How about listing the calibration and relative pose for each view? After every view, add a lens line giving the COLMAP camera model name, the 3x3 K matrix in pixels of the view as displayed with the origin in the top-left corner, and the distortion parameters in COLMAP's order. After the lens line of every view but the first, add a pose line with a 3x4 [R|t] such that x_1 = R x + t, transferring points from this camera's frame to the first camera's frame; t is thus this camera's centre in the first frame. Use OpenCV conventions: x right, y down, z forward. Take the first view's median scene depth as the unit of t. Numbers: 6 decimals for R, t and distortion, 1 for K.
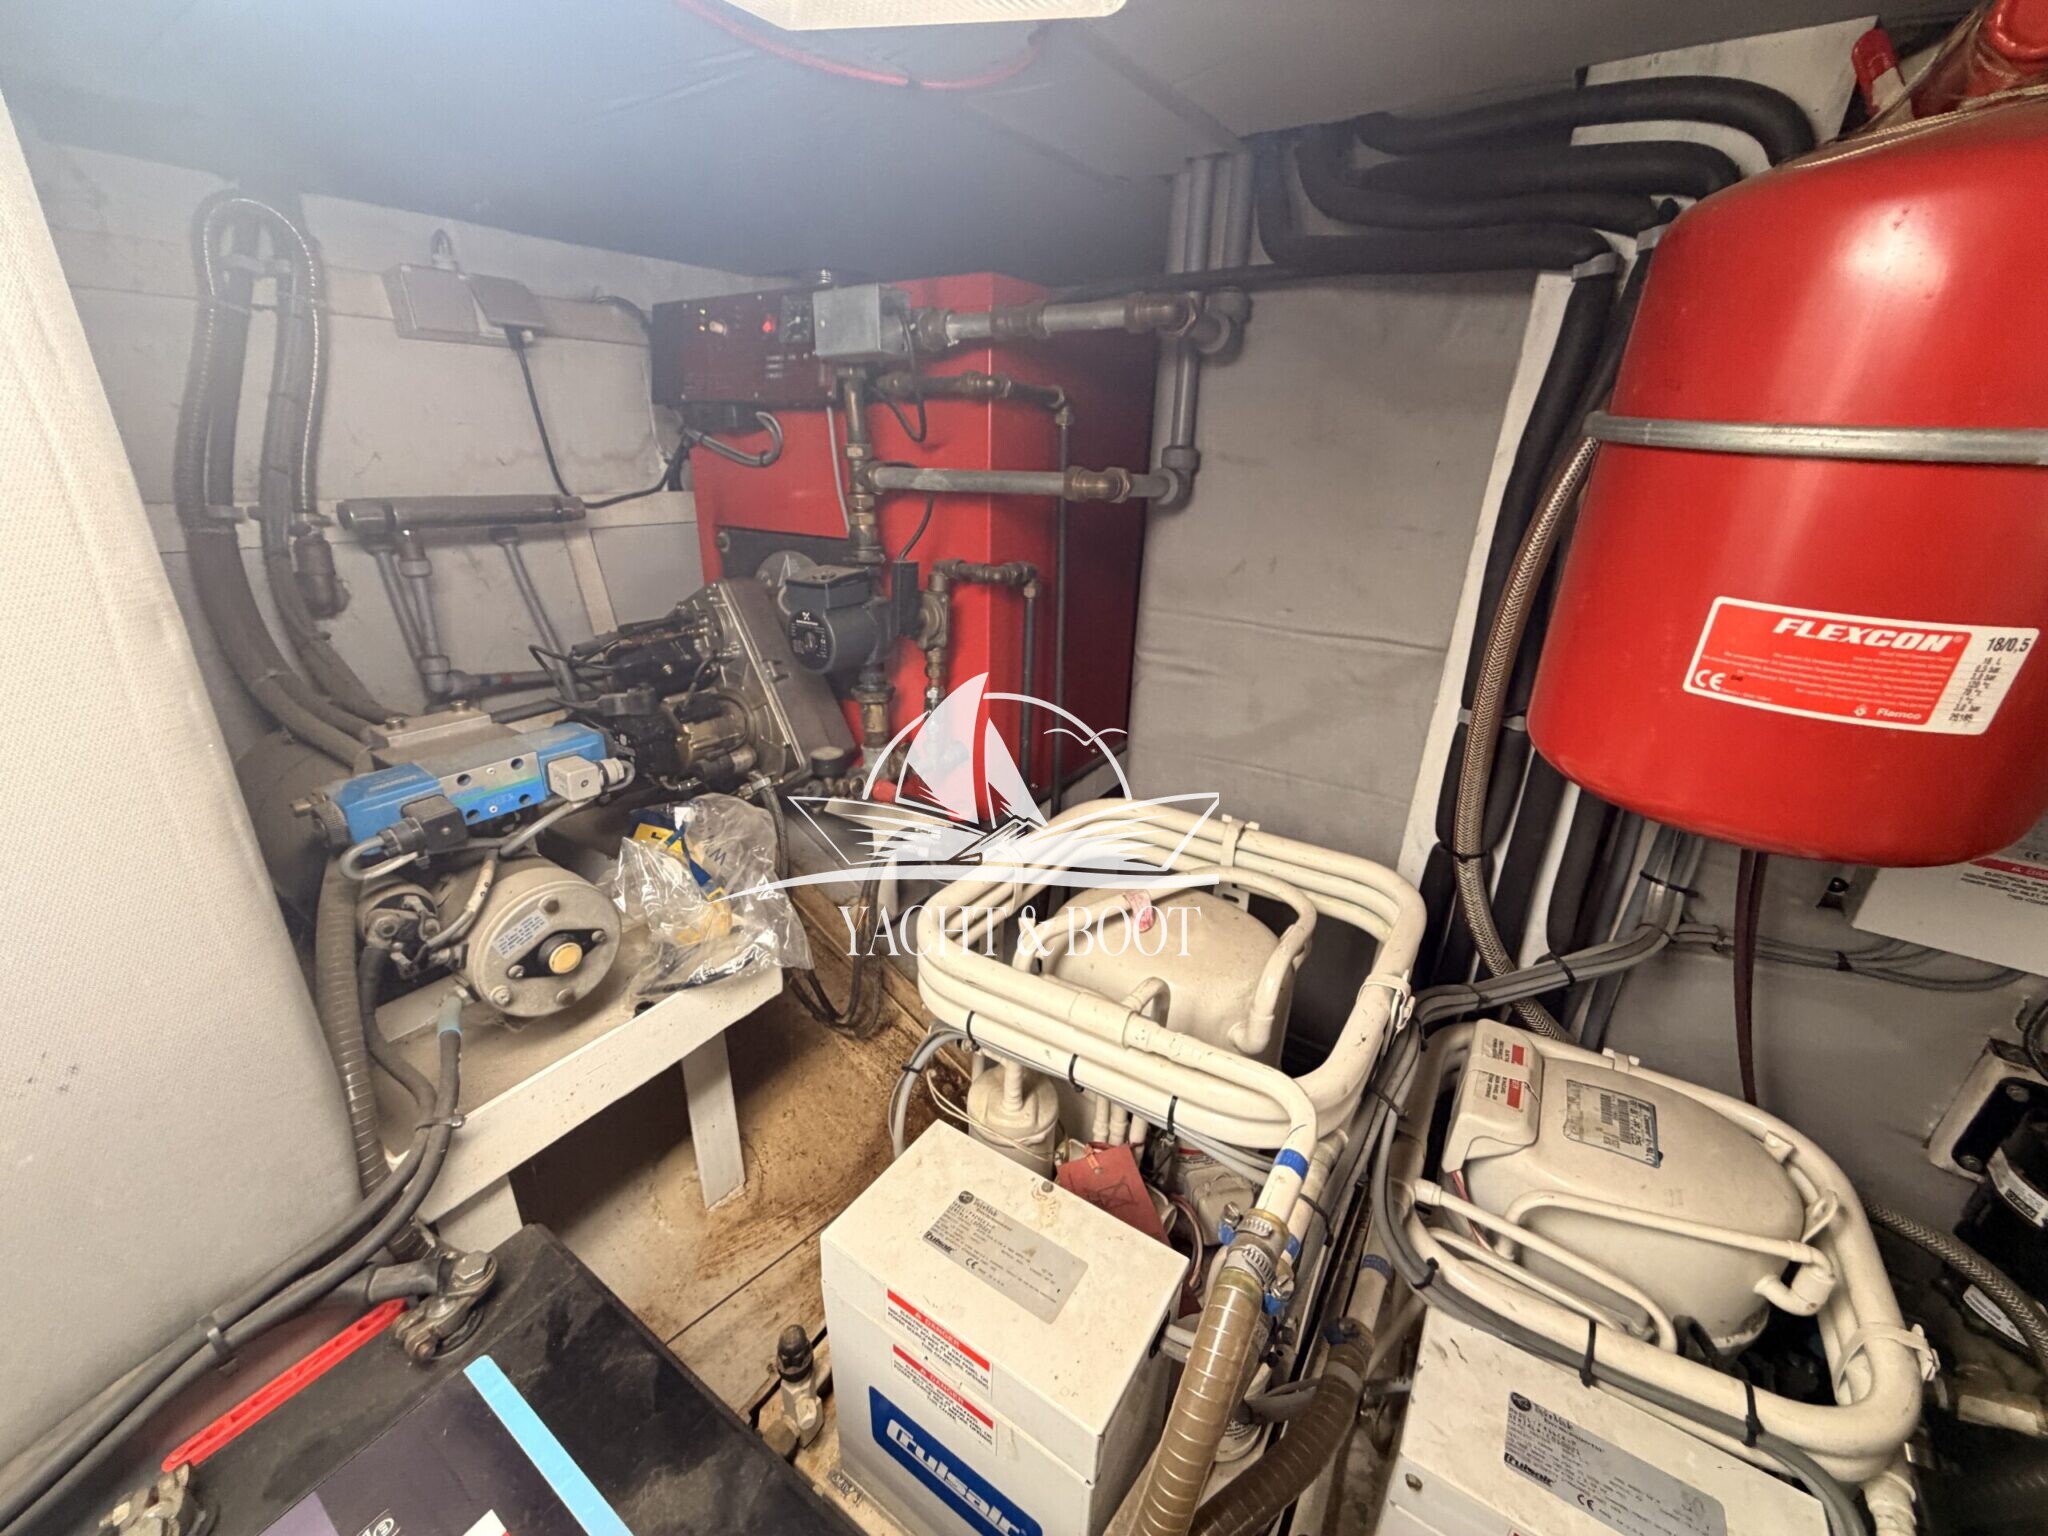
lens RADIAL K [[816.5, 0, 1020.3], [0, 816.5, 768.5], [0, 0, 1]] dist [0.002138, -0.000327]
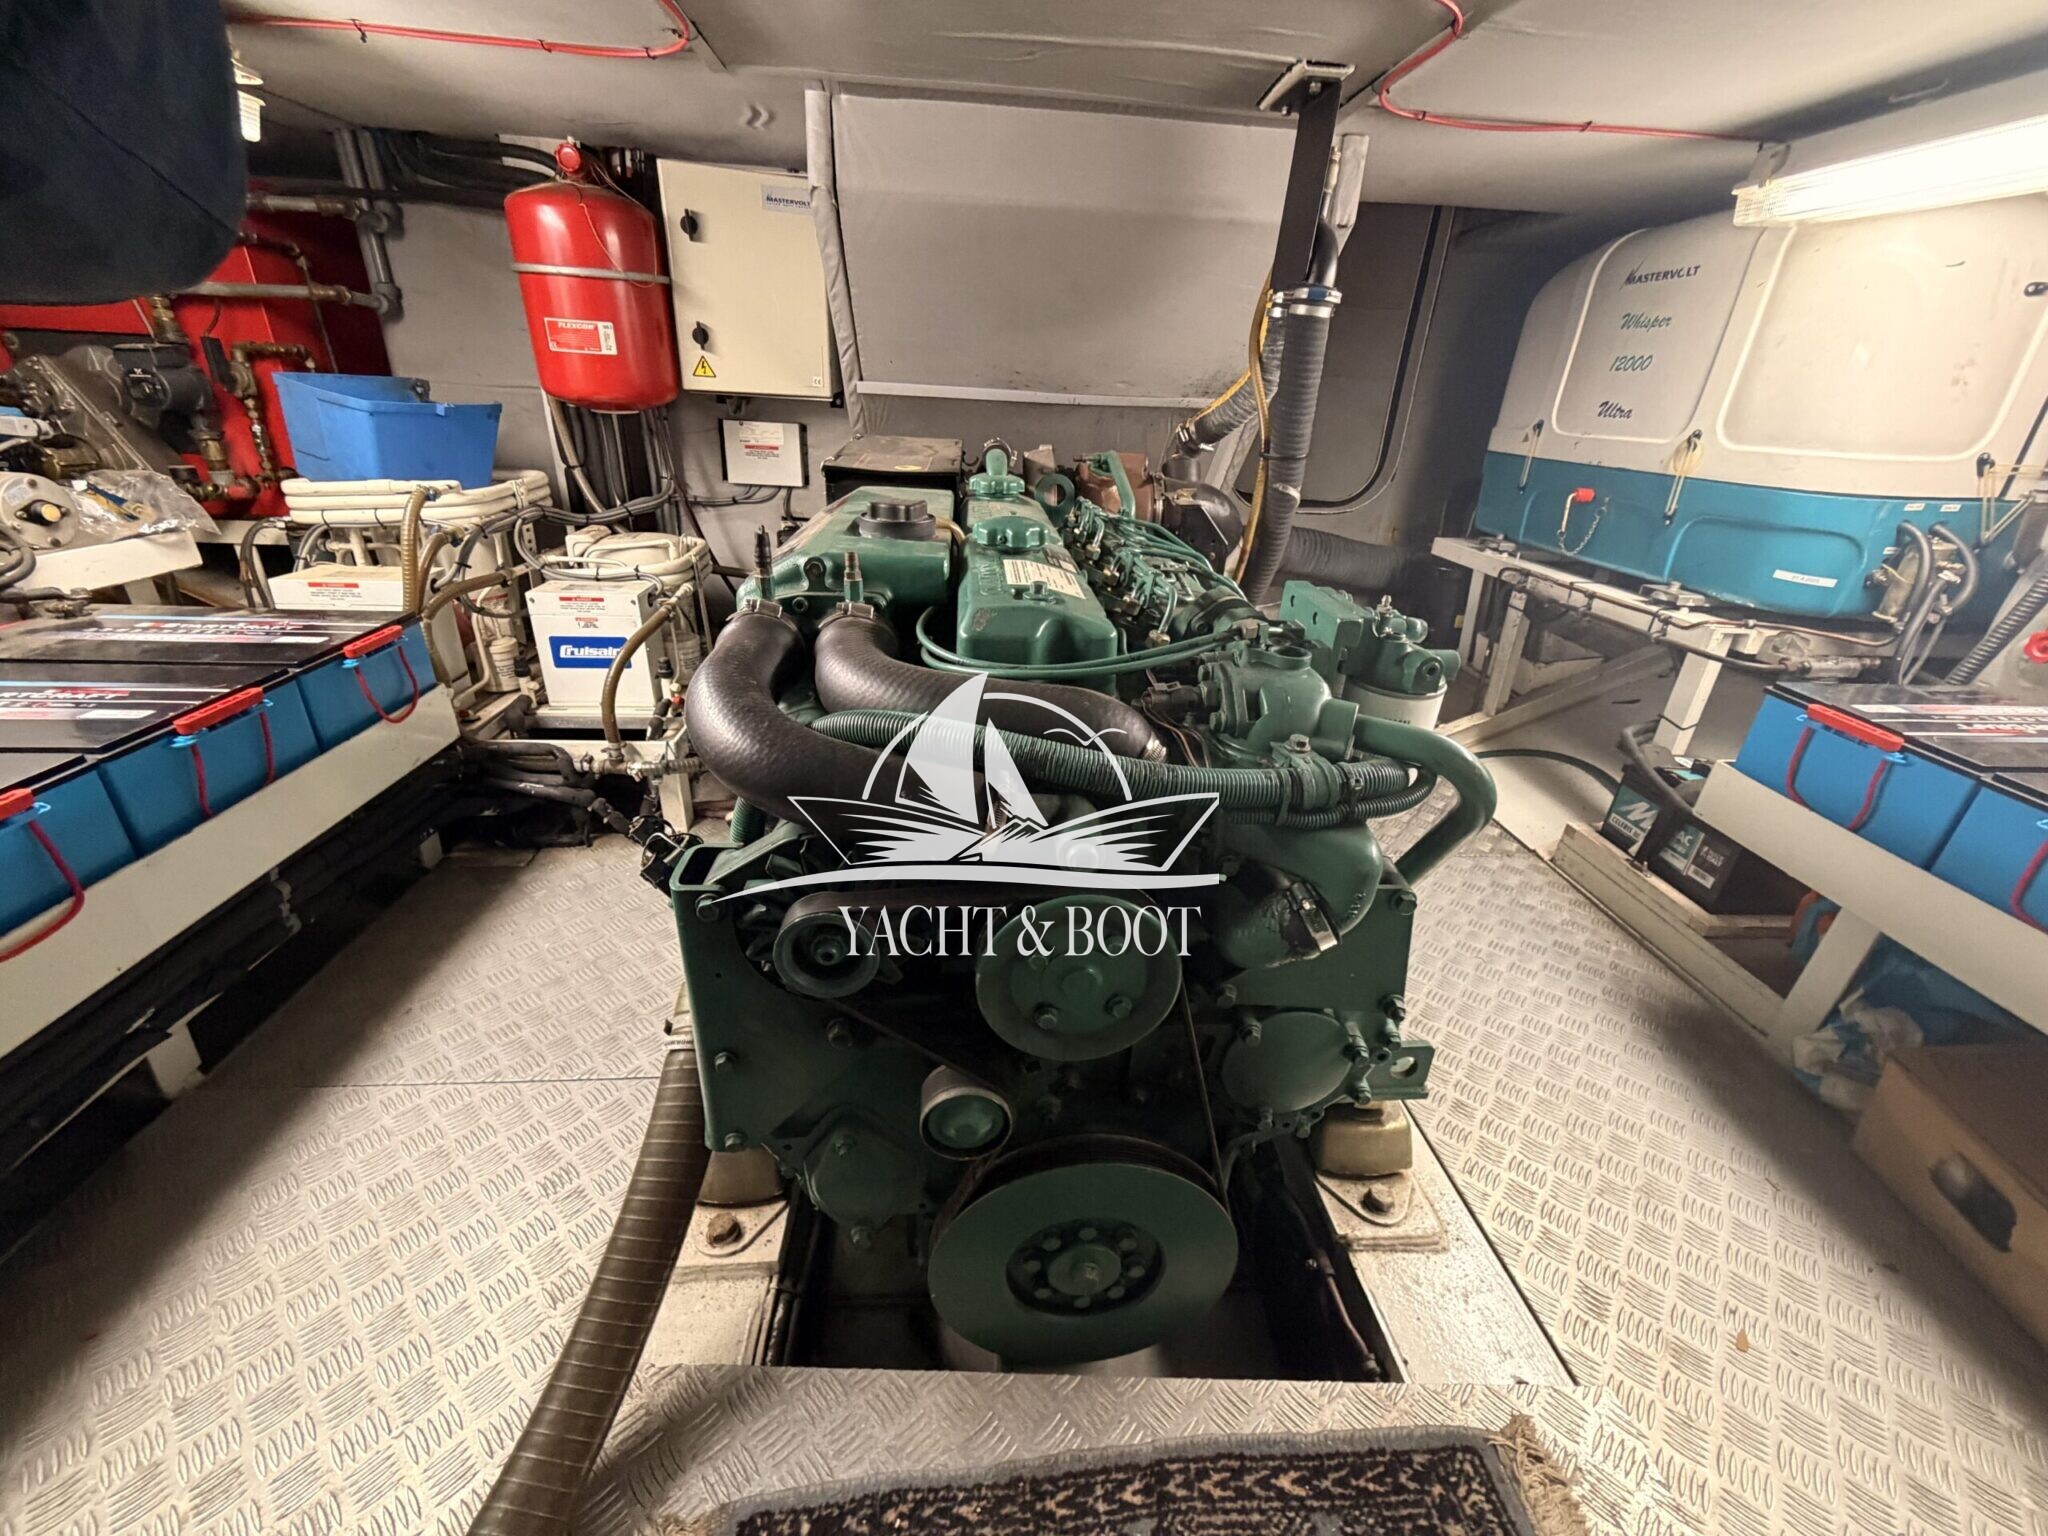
lens RADIAL K [[816.5, 0, 1030.9], [0, 816.5, 767.4], [0, 0, 1]] dist [0.002138, -0.000327]
pose [[0.781280, -0.245506, 0.573872, 0.000411], [0.206113, 0.969301, 0.134066, 0.757291], [-0.589168, 0.013539, 0.807897, -1.418083]]
